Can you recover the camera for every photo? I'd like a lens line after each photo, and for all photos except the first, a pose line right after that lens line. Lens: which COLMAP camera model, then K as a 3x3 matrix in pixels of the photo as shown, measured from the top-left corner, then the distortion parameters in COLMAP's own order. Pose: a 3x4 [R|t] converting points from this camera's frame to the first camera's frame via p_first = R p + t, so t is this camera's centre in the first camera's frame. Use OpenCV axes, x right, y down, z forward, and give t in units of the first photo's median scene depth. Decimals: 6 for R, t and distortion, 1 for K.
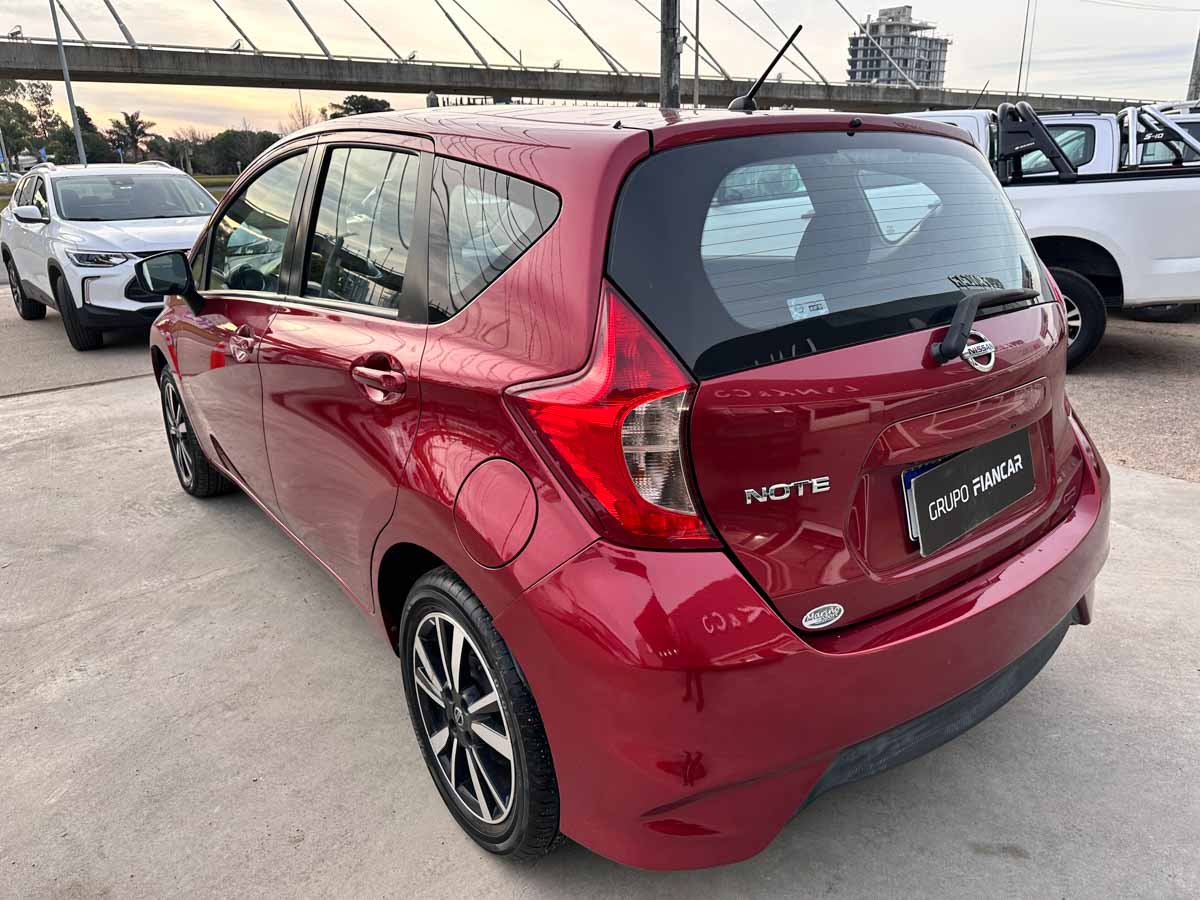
lens RADIAL K [[857.0, 0, 602.7], [0, 857.0, 442.8], [0, 0, 1]] dist [-0.003773, -0.000908]
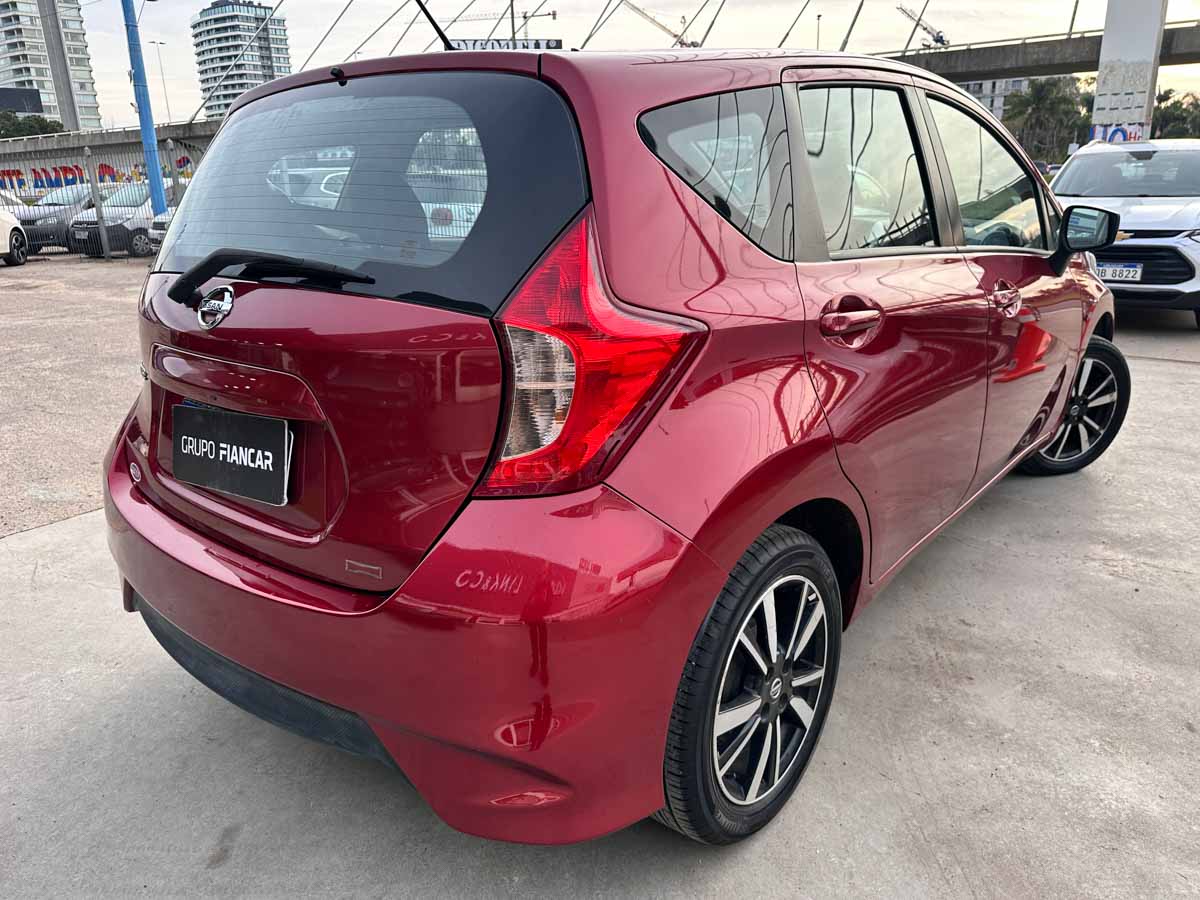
lens RADIAL K [[857.0, 0, 602.7], [0, 857.0, 442.8], [0, 0, 1]] dist [-0.003773, -0.000908]
pose [[0.239087, 0.296937, -0.924481, 0.782220], [-0.280479, 0.932628, 0.227017, -0.163284], [0.929607, 0.205021, 0.306264, 0.603672]]
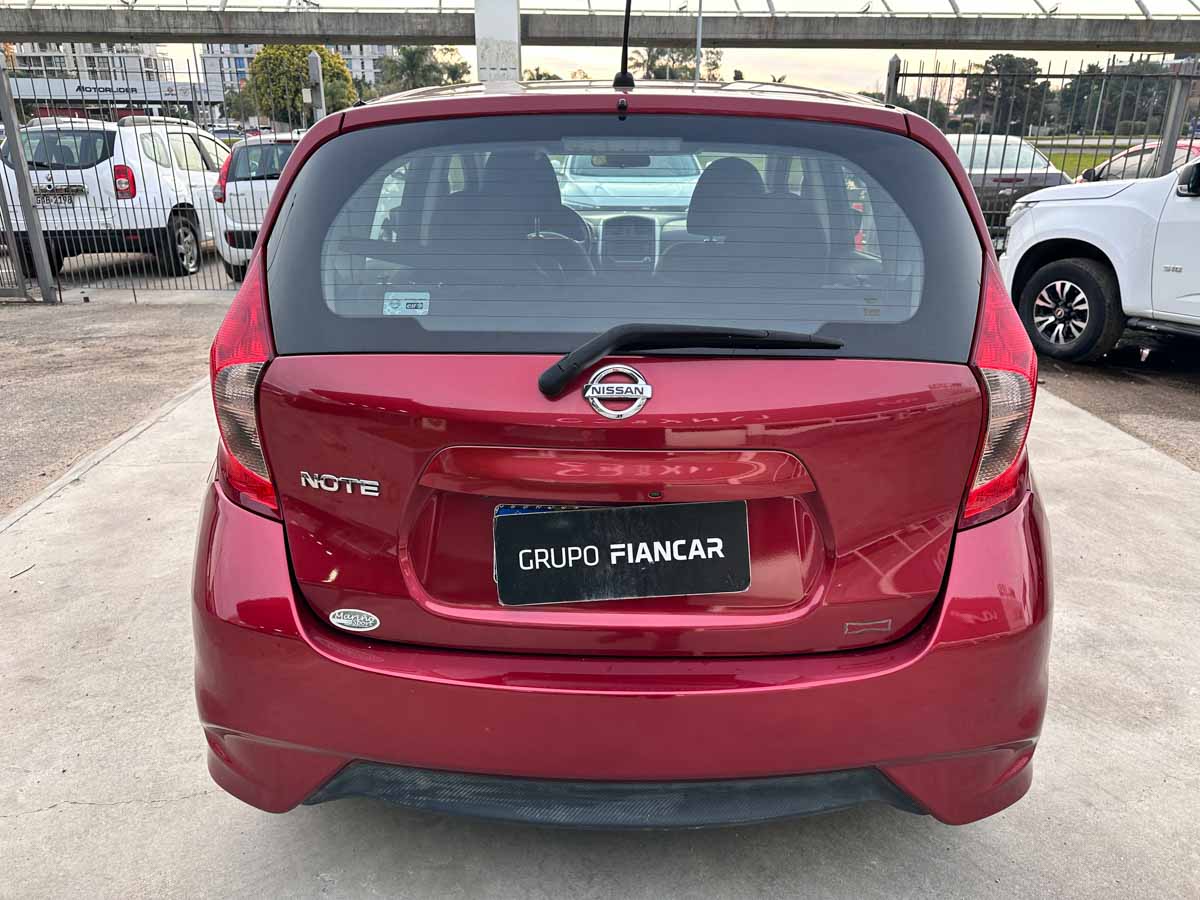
lens RADIAL K [[857.0, 0, 602.7], [0, 857.0, 442.8], [0, 0, 1]] dist [-0.003773, -0.000908]
pose [[0.785175, 0.232833, -0.573837, 0.479395], [-0.210206, 0.971818, 0.106691, -0.075821], [0.582506, 0.036853, 0.811990, 0.175971]]
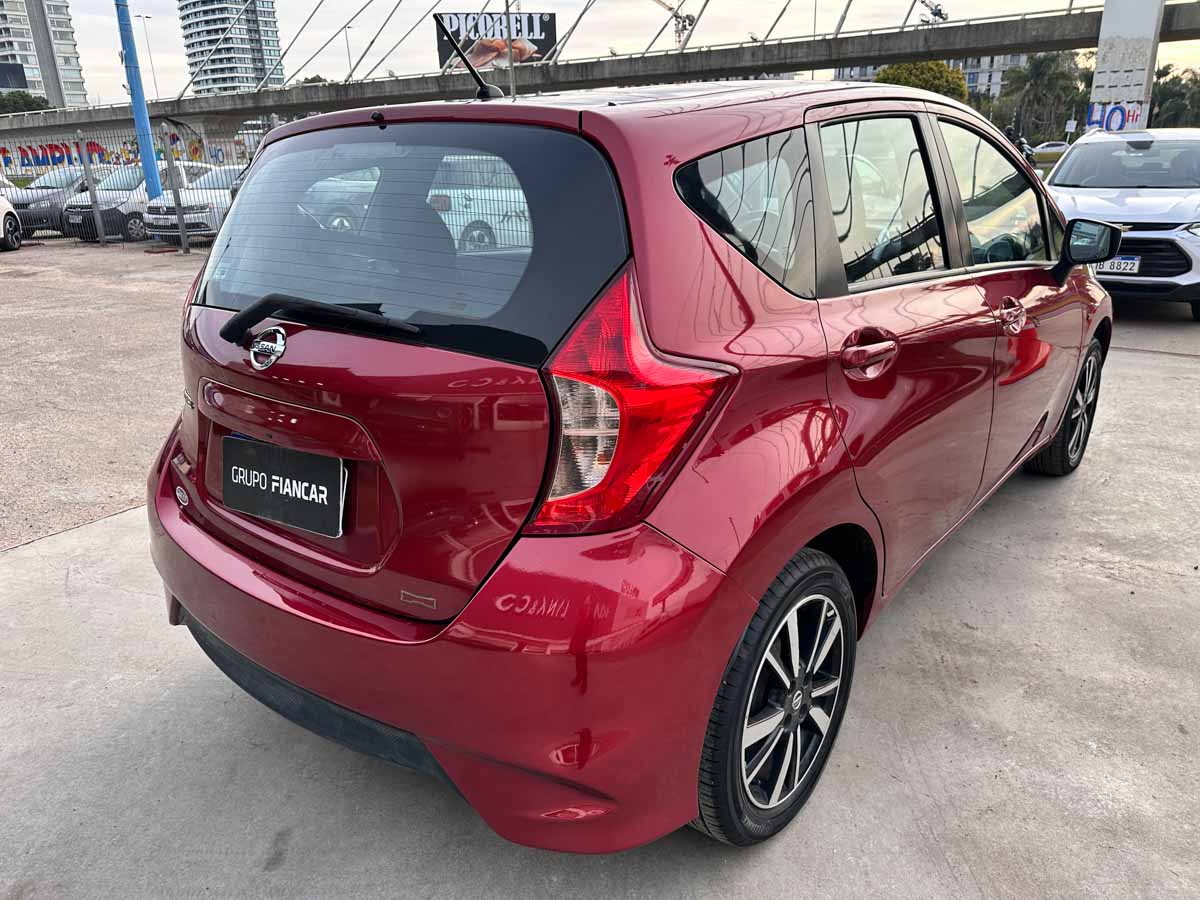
lens RADIAL K [[855.2, 0, 604.5], [0, 855.2, 451.3], [0, 0, 1]] dist [0.000276, -0.002743]
pose [[0.247363, 0.327775, -0.911798, 0.792636], [-0.279617, 0.925154, 0.256719, -0.194437], [0.927699, 0.191452, 0.320500, 0.564800]]
